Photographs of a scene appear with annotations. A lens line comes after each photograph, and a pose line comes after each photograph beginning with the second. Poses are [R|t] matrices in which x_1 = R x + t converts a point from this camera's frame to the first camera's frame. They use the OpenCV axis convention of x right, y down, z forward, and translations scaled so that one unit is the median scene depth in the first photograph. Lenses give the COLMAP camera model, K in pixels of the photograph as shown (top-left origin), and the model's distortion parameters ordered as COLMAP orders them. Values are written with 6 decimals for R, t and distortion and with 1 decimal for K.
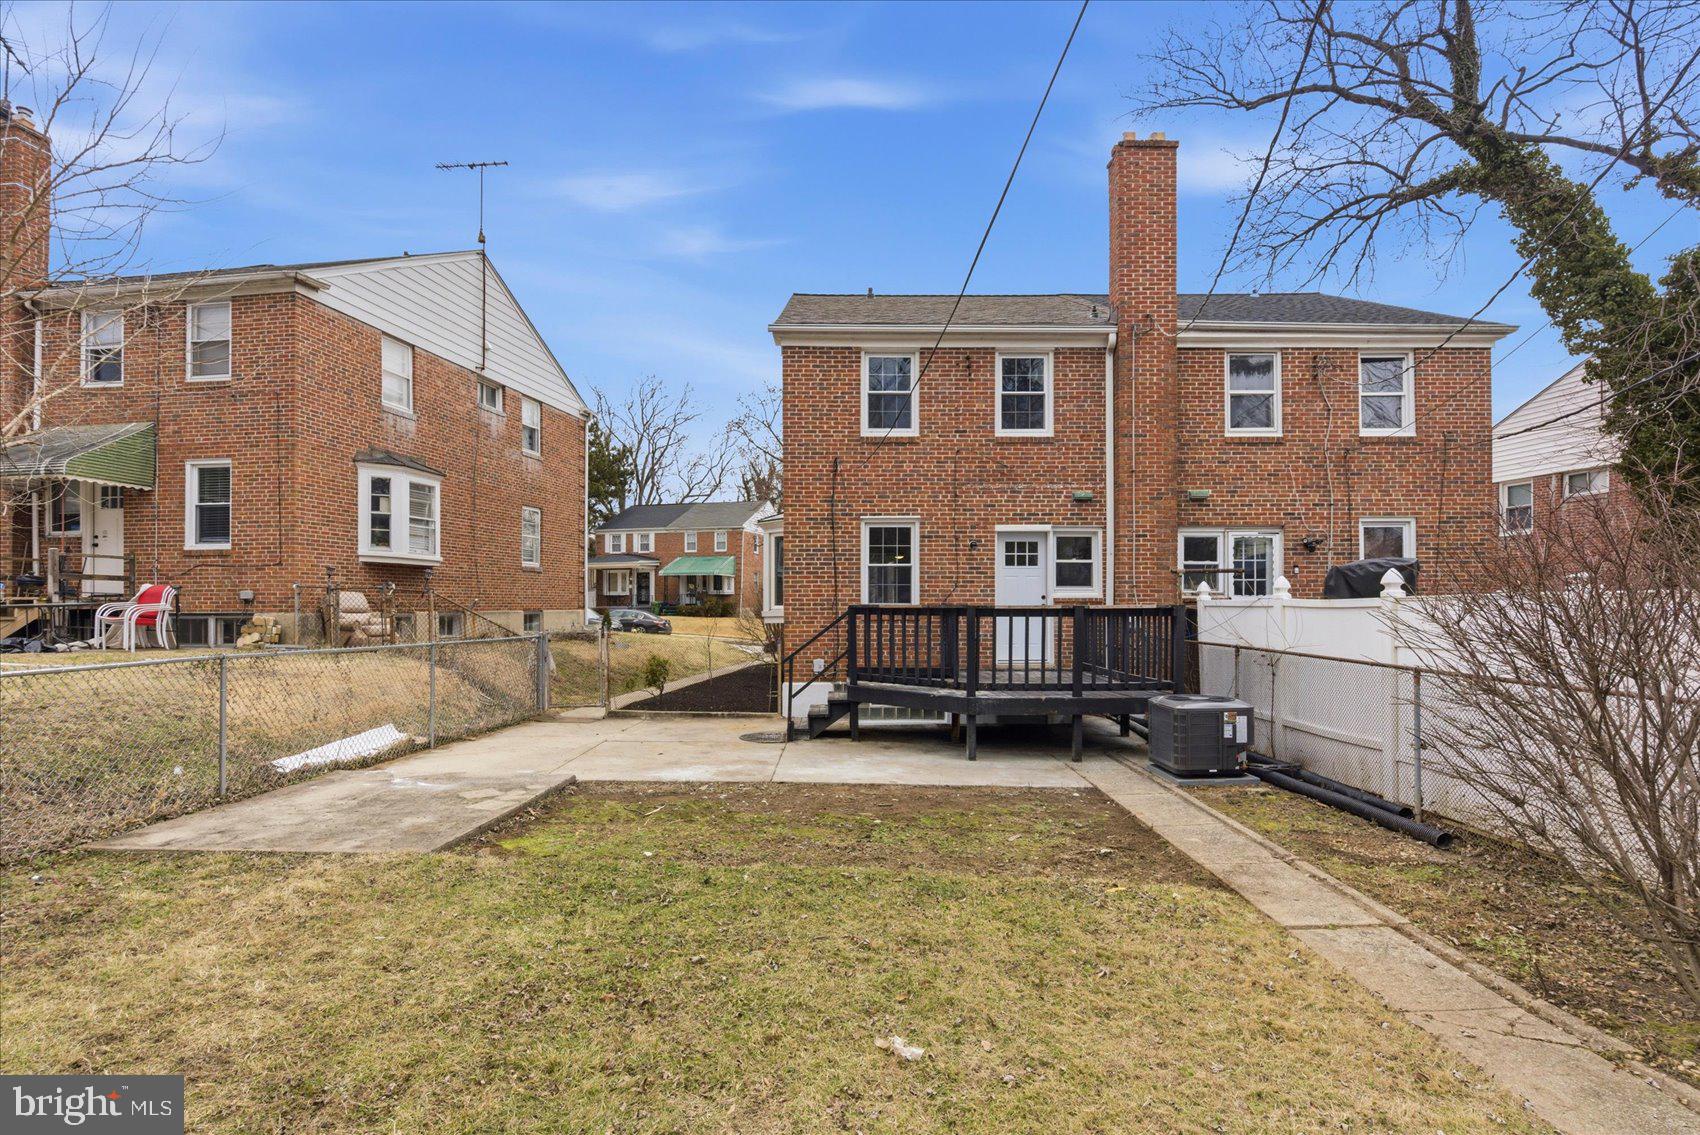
lens RADIAL K [[794.2, 0, 847.6], [0, 794.2, 610.1], [0, 0, 1]] dist [-0.001642, -0.000533]
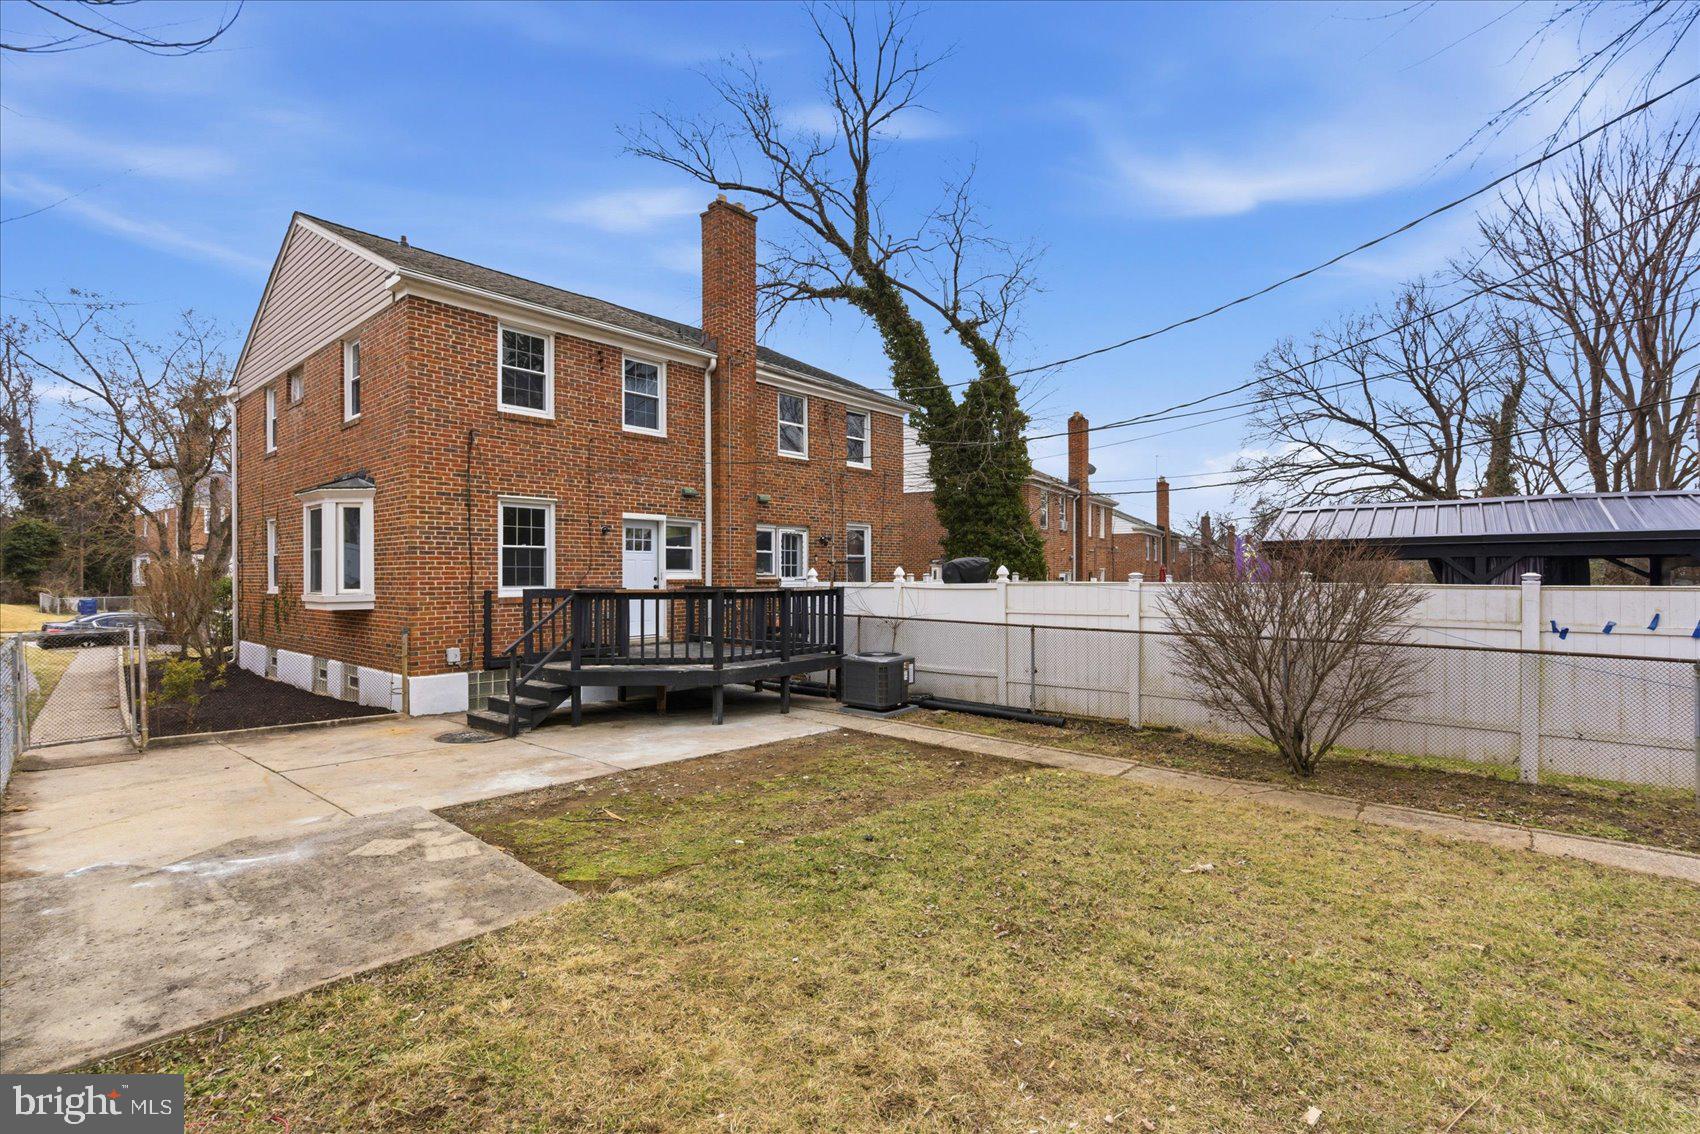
lens RADIAL K [[717.2, 0, 858.0], [0, 717.2, 587.5], [0, 0, 1]] dist [0.000732, -0.000861]
pose [[0.702788, -0.010246, 0.711325, -0.282252], [0.007677, 0.999947, 0.006819, -0.009200], [-0.711358, 0.000669, 0.702830, 0.084360]]
